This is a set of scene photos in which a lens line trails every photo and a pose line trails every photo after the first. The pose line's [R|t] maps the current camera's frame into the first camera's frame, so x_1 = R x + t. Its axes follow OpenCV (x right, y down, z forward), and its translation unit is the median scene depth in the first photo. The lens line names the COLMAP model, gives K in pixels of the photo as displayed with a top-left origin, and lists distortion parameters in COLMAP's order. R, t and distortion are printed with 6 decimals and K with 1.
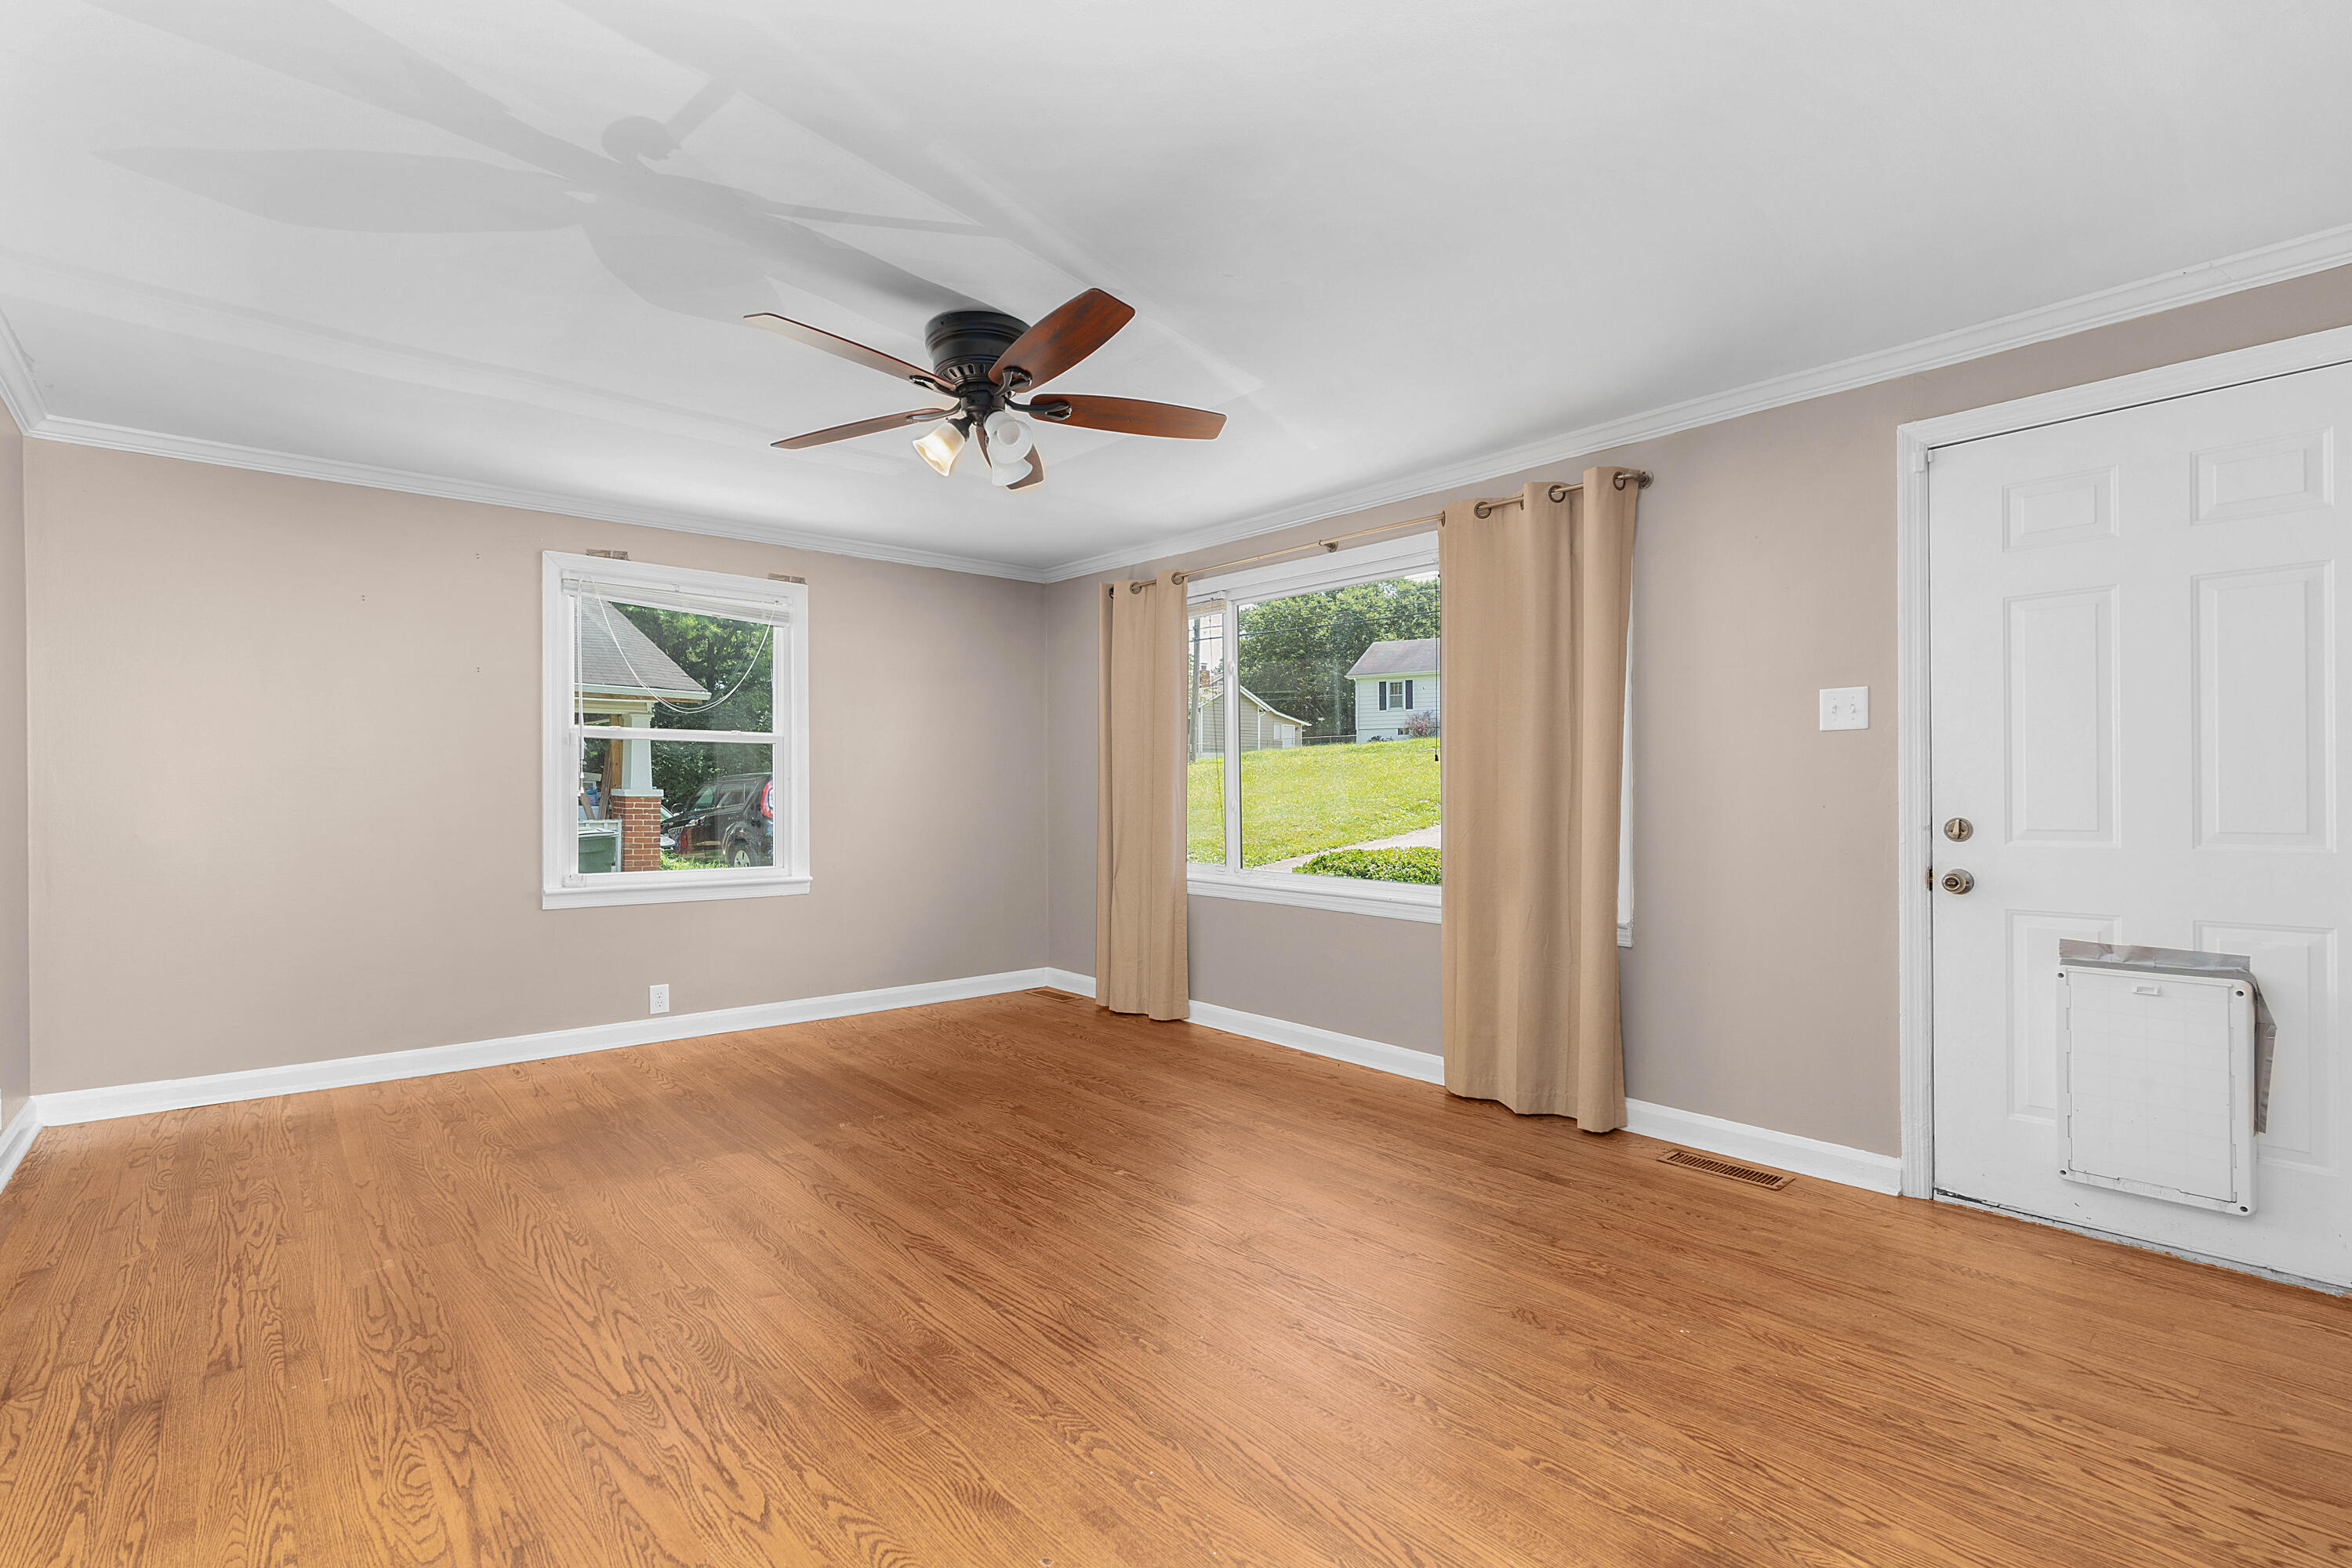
lens RADIAL K [[1098.7, 0, 1176.0], [0, 1098.7, 784.0], [0, 0, 1]] dist [0.000350, 0.000178]
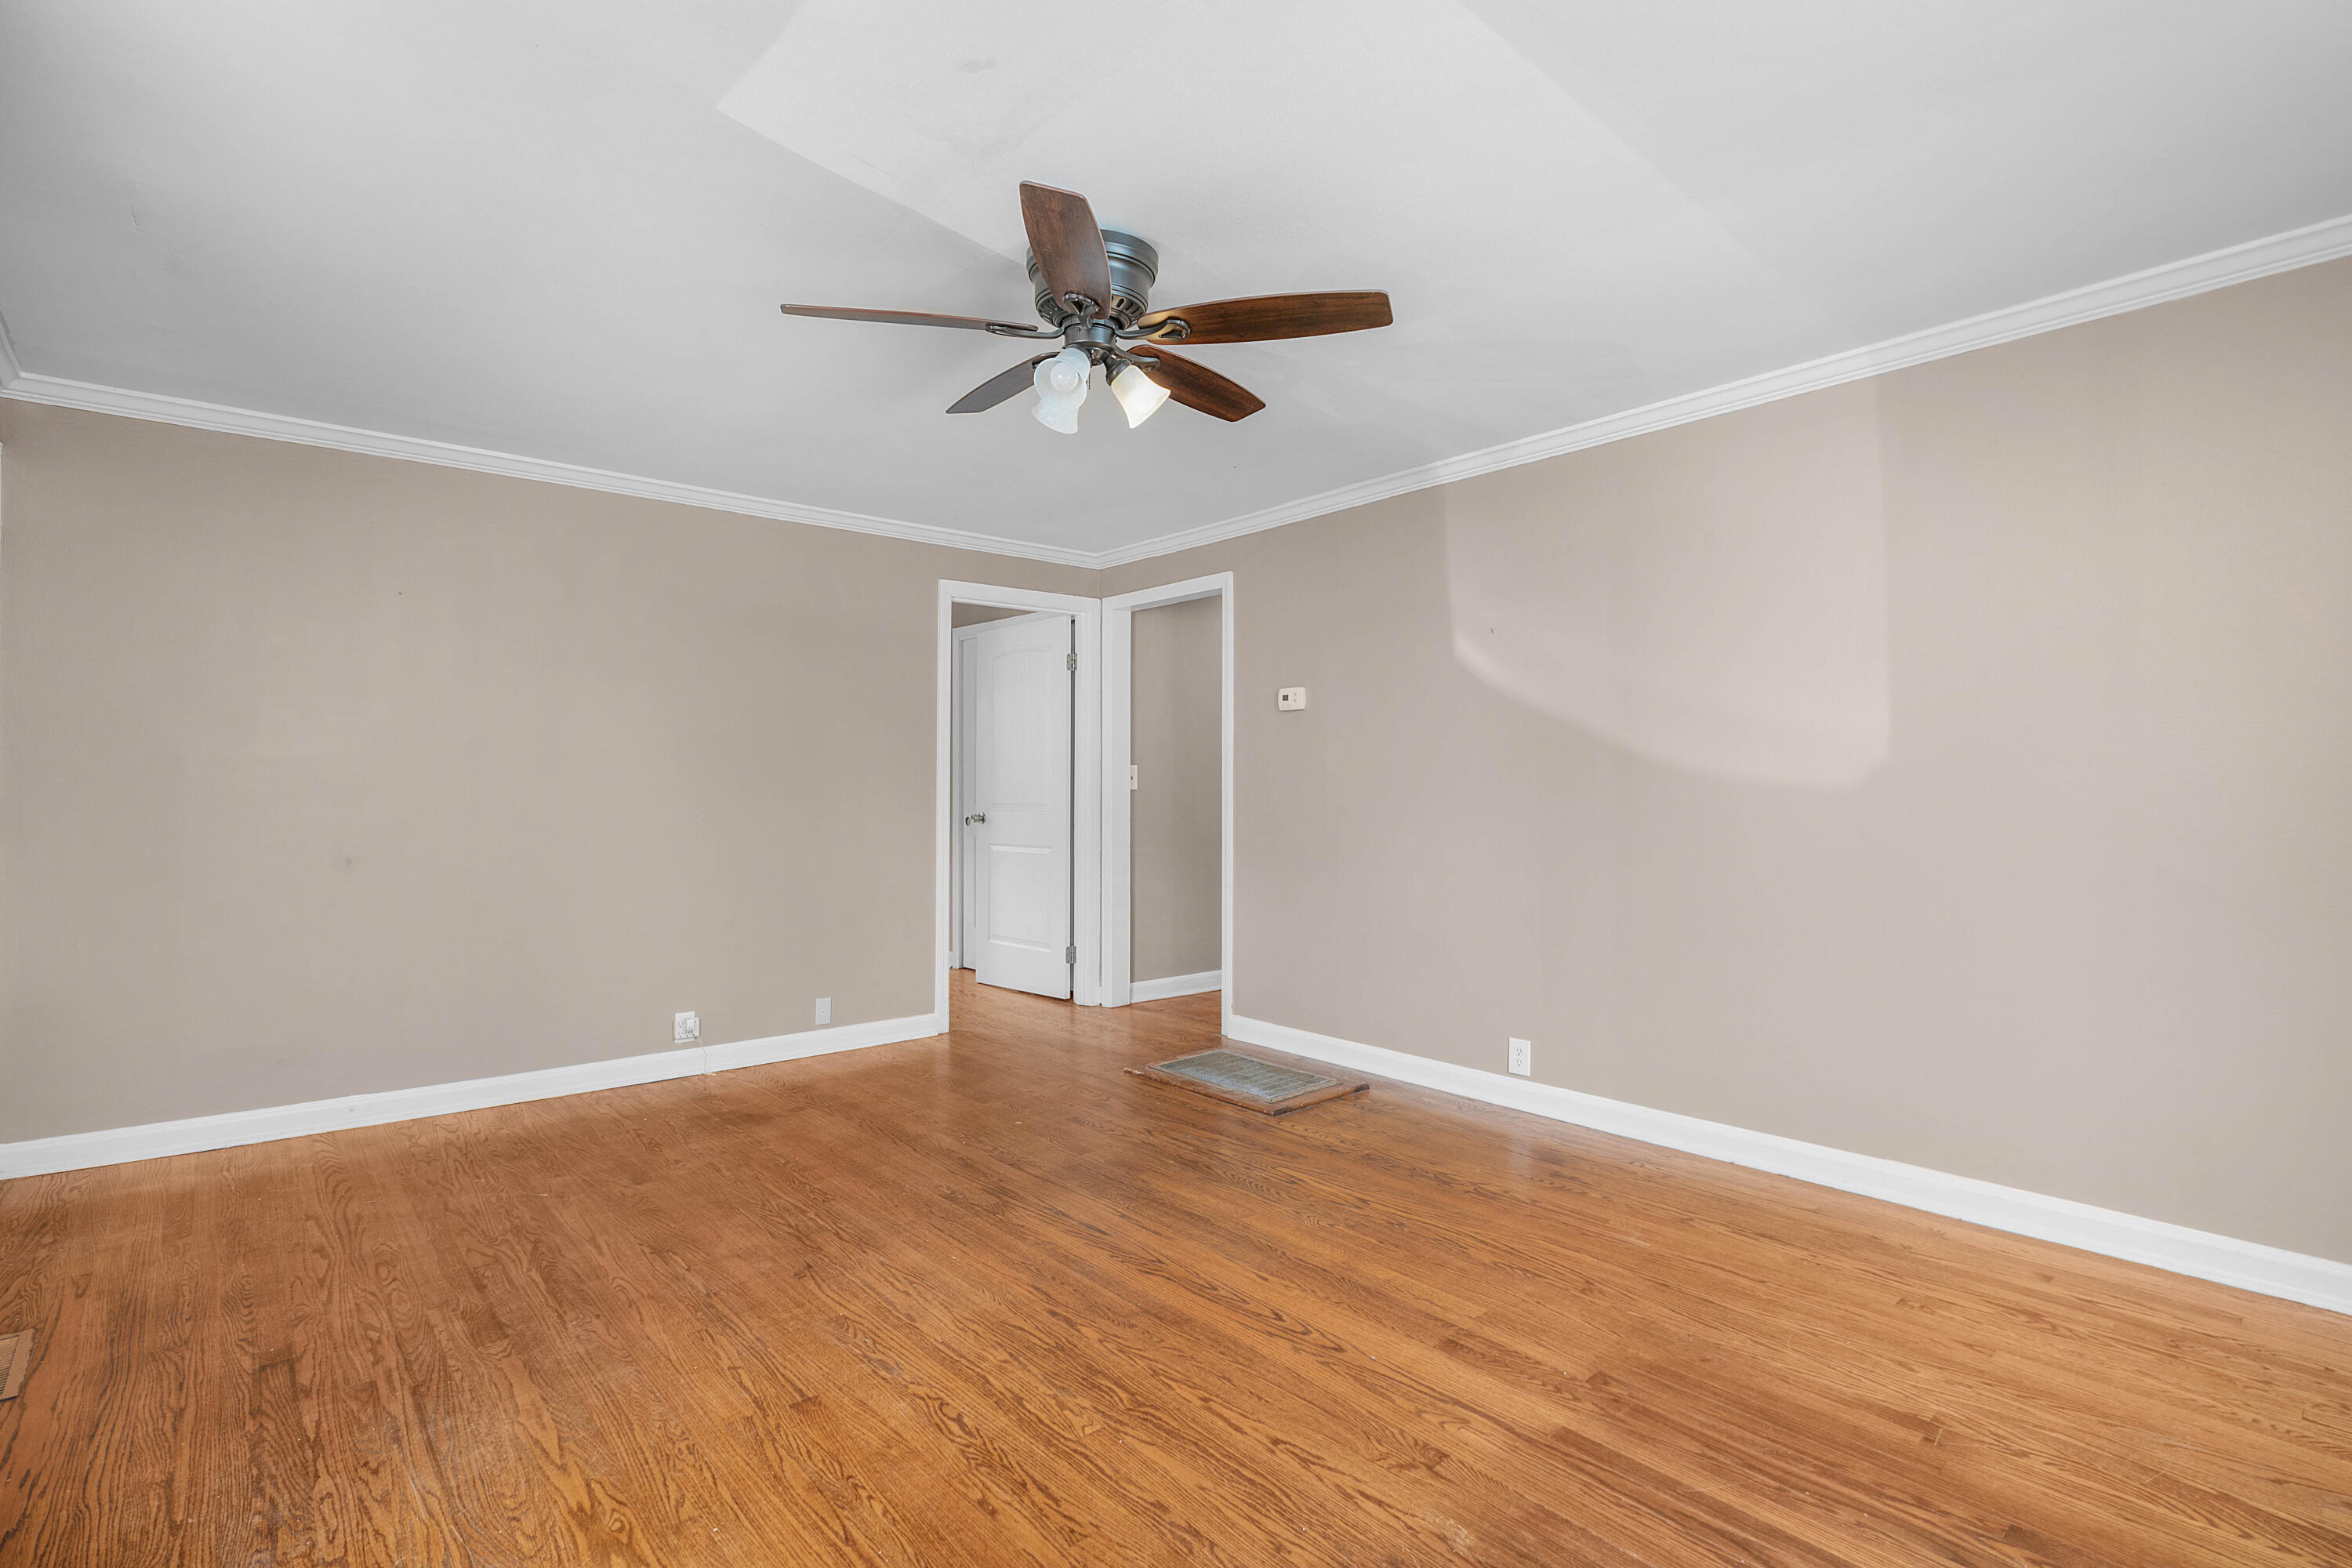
lens RADIAL K [[1098.7, 0, 1176.0], [0, 1098.7, 784.0], [0, 0, 1]] dist [0.000350, 0.000178]
pose [[-0.999714, -0.000459, -0.023898, -0.234752], [-0.000146, 0.999915, -0.013064, 0.009242], [0.023902, -0.013057, -0.999629, 1.973213]]
